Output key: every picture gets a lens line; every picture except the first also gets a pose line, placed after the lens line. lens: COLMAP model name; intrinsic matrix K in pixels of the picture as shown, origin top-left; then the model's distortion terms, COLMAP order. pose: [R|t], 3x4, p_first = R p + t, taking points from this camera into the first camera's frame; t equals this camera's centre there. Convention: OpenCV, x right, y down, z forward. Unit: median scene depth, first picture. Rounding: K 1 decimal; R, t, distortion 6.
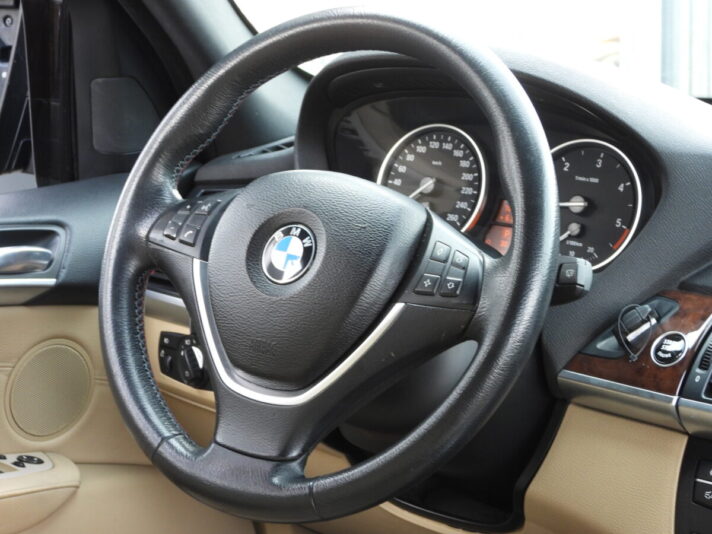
lens RADIAL K [[1940.8, 0, 356.9], [0, 1940.8, 266.7], [0, 0, 1]] dist [0.014309, 0.000000]
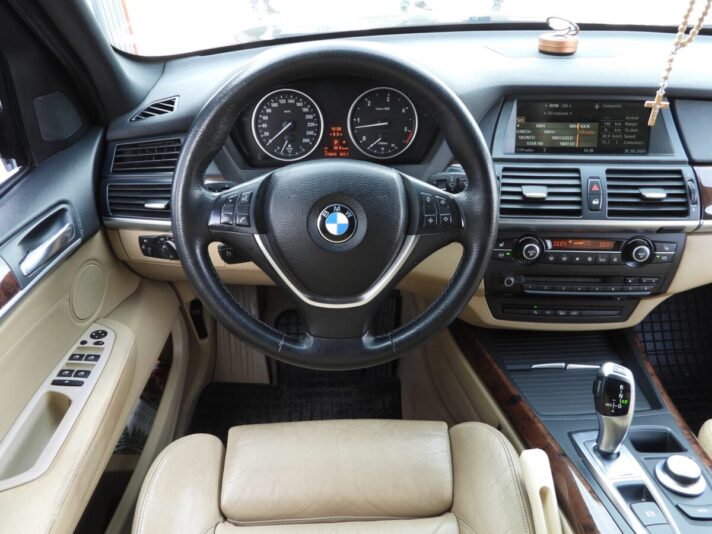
lens RADIAL K [[537.6, 0, 354.2], [0, 537.6, 267.4], [0, 0, 1]] dist [-0.002731, -0.002727]
pose [[0.774689, -0.390261, 0.497547, -0.244875], [0.143846, 0.874965, 0.462326, -0.168071], [-0.615764, -0.286588, 0.733963, 0.618626]]
